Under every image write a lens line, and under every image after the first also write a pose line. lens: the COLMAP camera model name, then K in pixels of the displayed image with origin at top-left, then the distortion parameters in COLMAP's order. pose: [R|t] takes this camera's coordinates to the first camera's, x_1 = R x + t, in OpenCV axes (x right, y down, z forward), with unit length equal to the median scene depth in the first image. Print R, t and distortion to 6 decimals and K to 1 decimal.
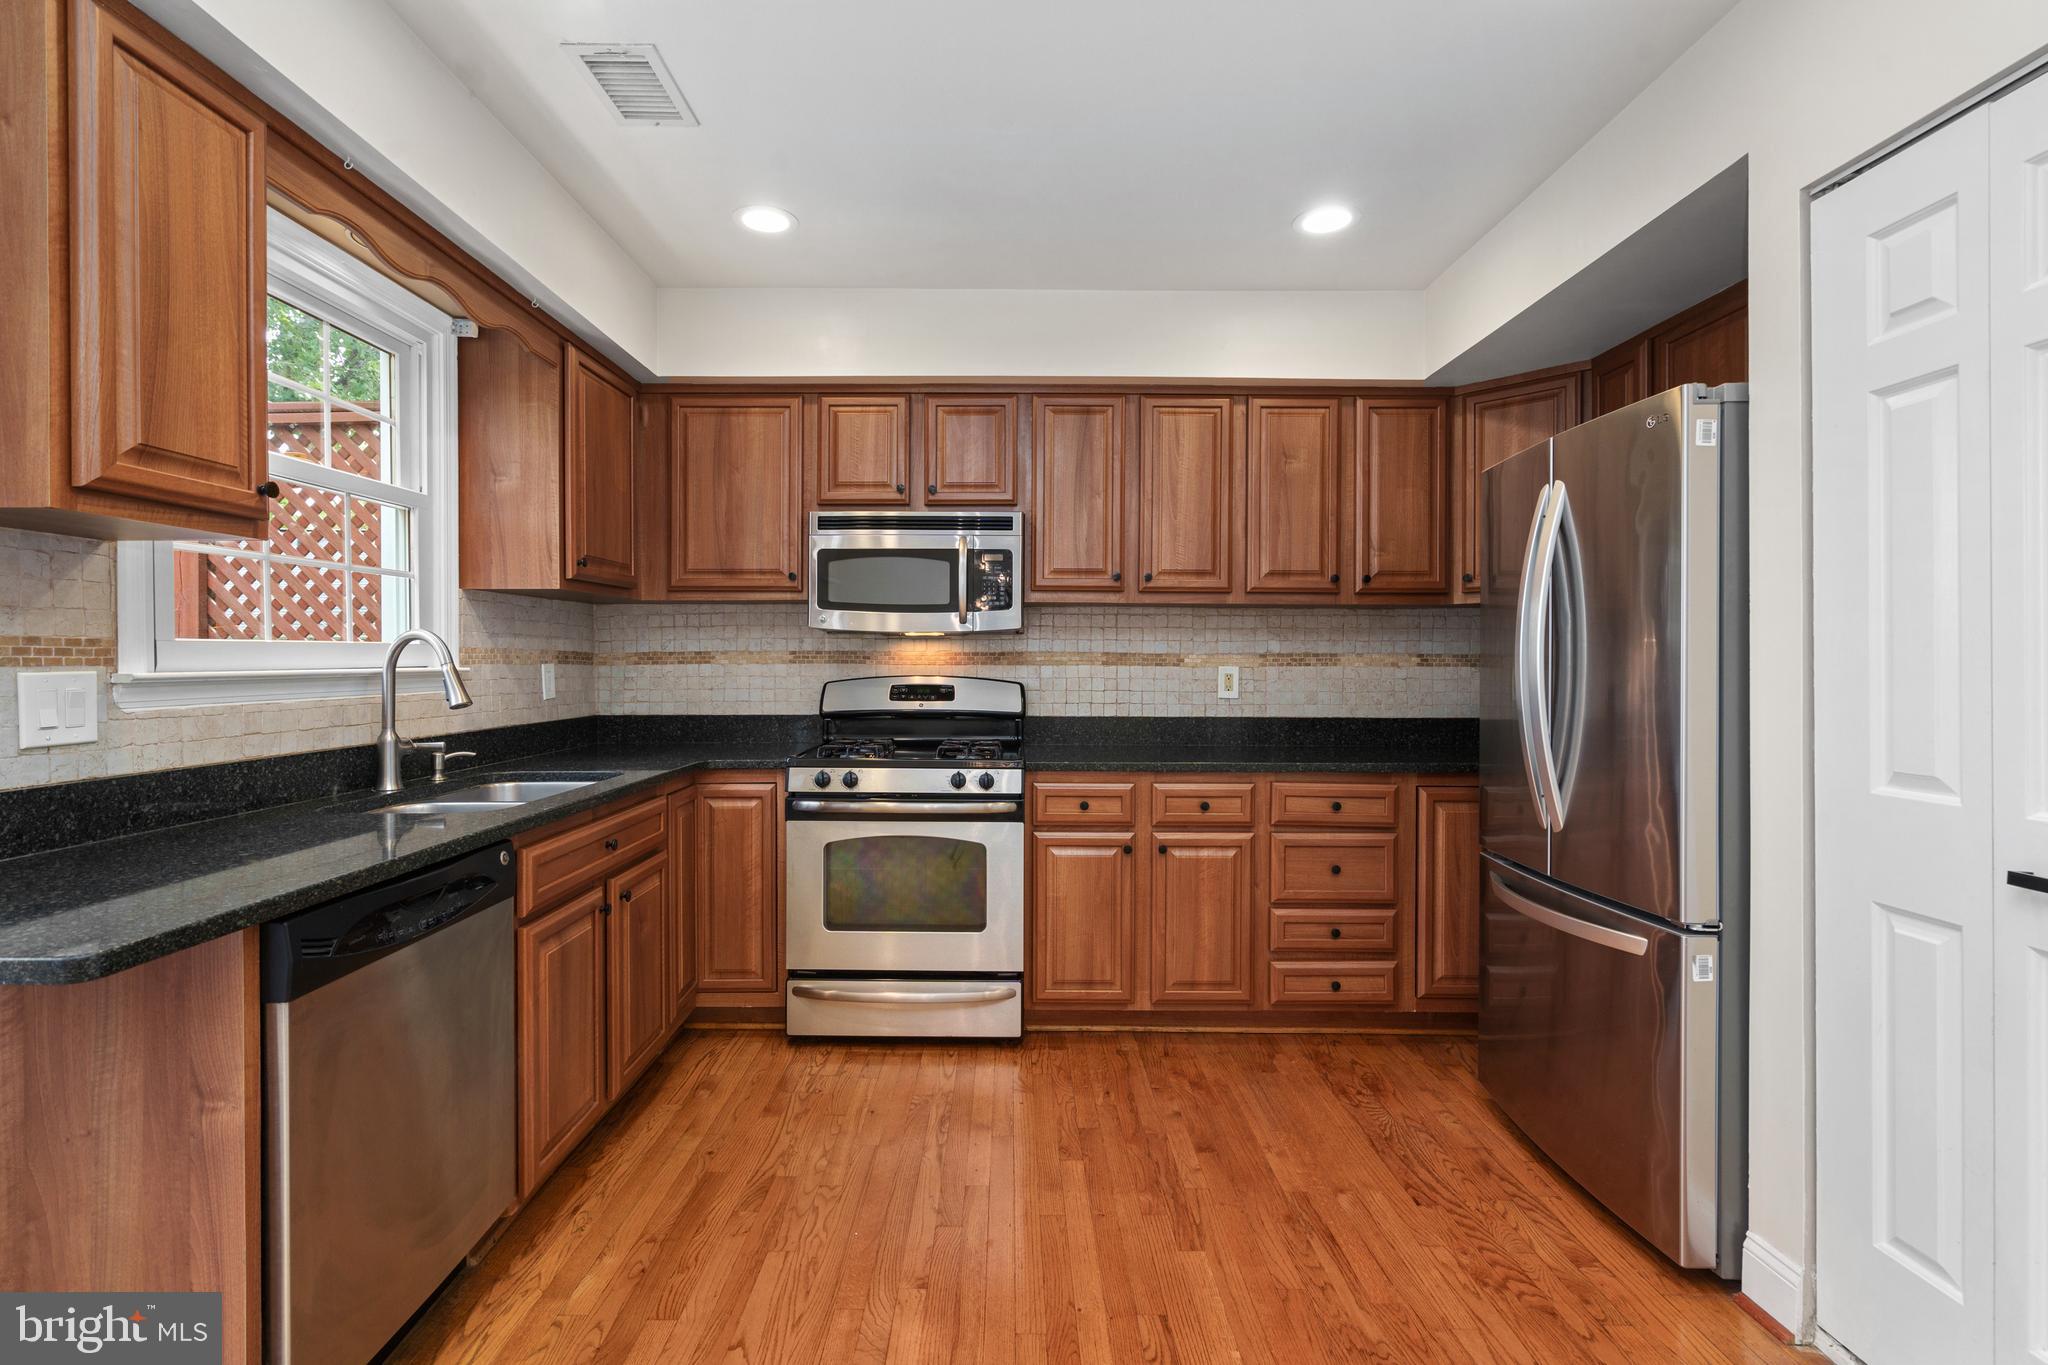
lens RADIAL K [[943.3, 0, 1024.0], [0, 943.3, 682.5], [0, 0, 1]] dist [0.001024, -0.000086]
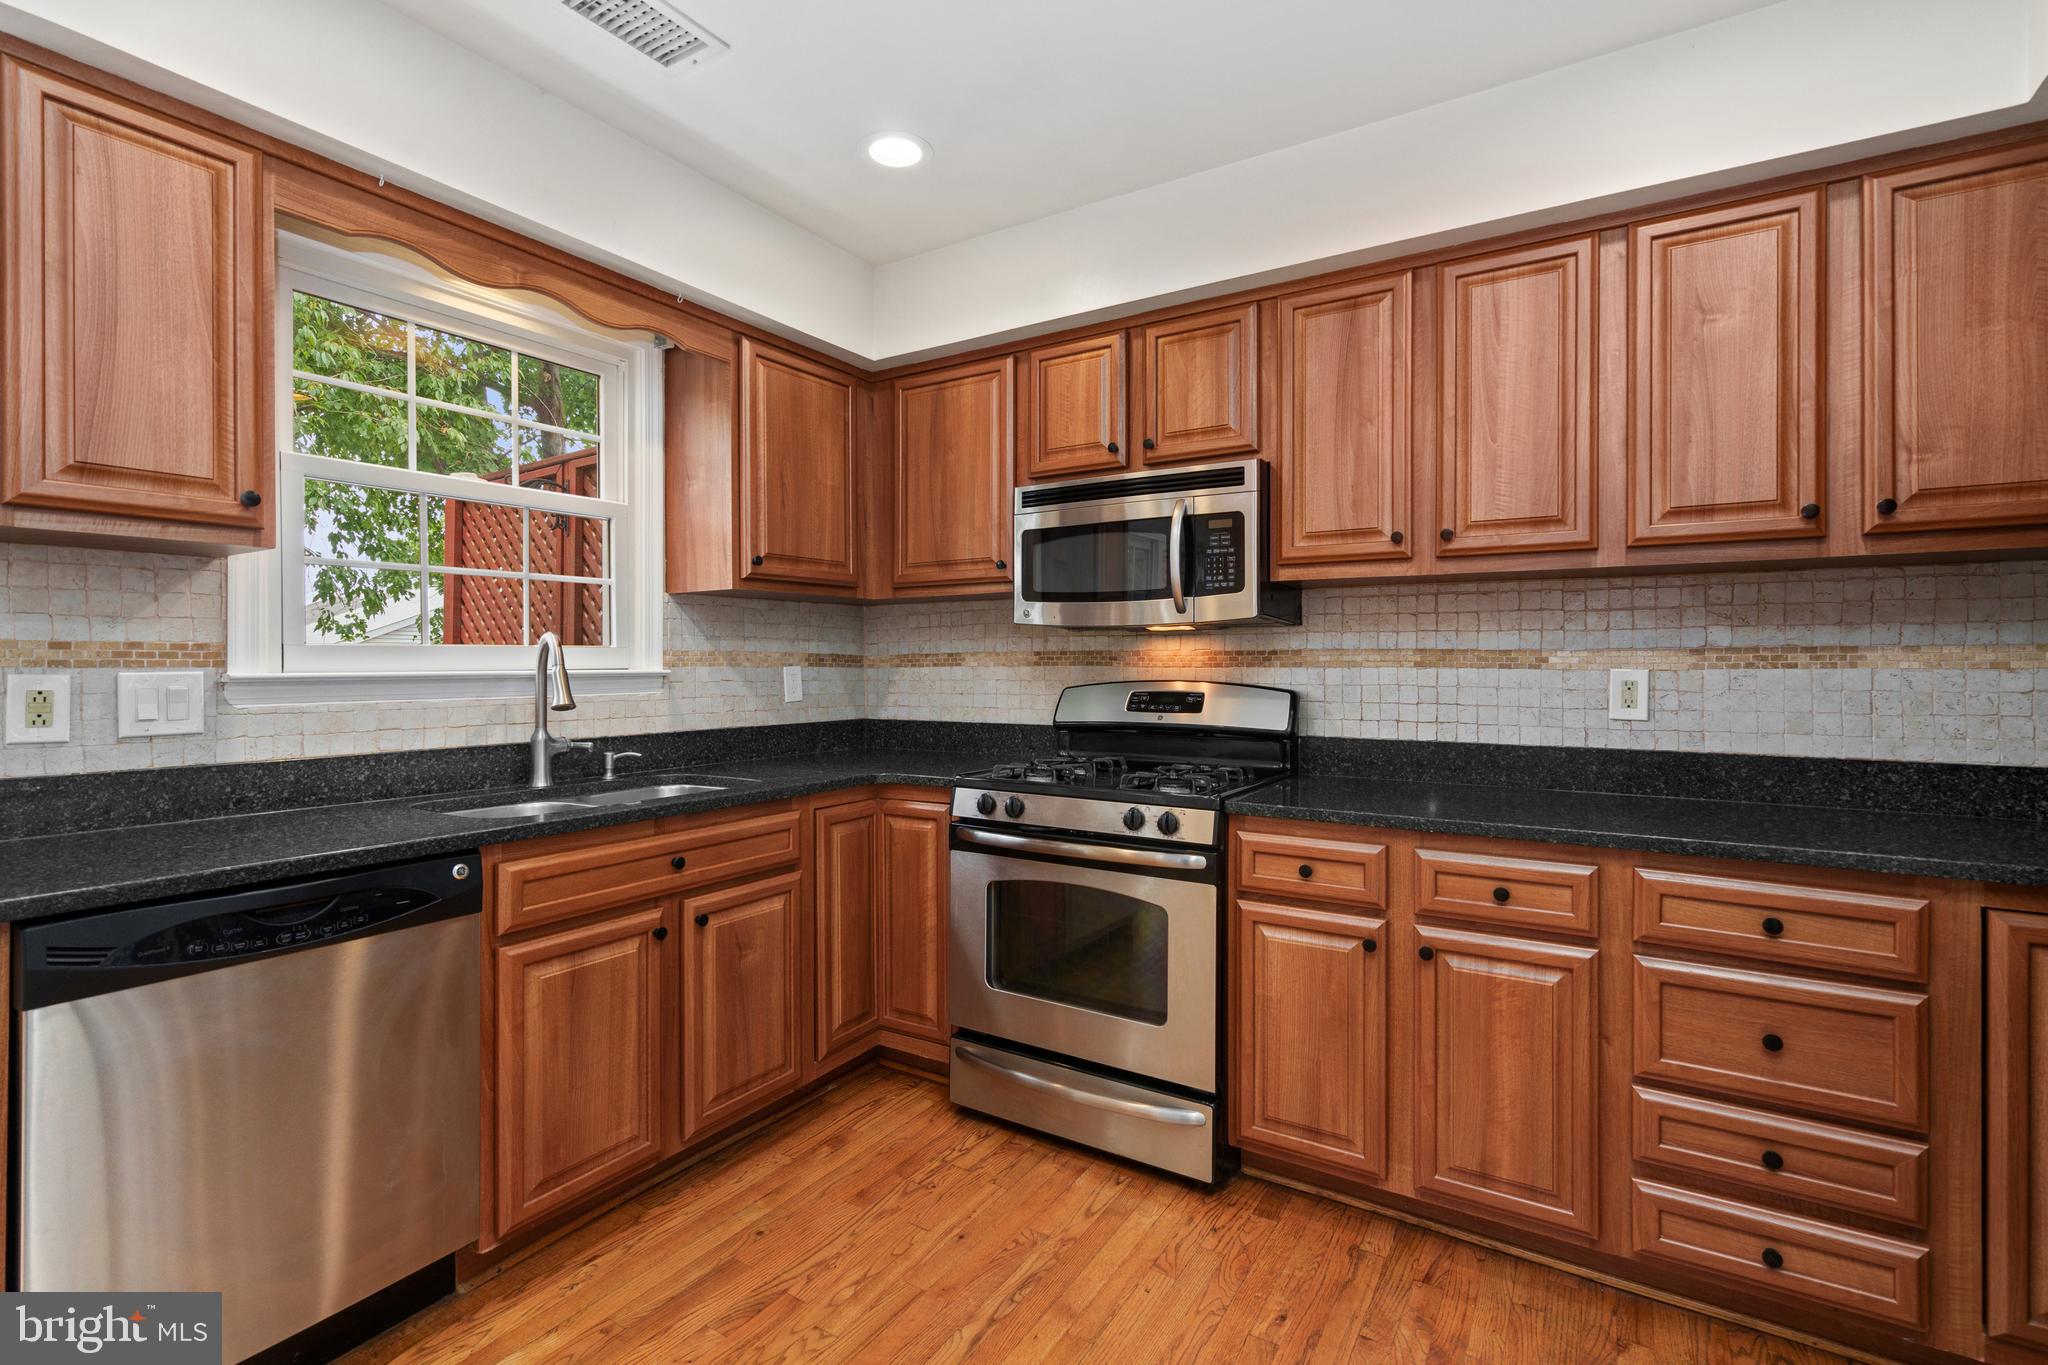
lens RADIAL K [[940.8, 0, 1027.7], [0, 940.8, 672.6], [0, 0, 1]] dist [-0.002502, 0.000961]
pose [[0.843904, 0.001894, -0.536491, 0.255385], [-0.009860, 0.999880, -0.011981, -0.003819], [0.536404, 0.015401, 0.843821, 0.306272]]
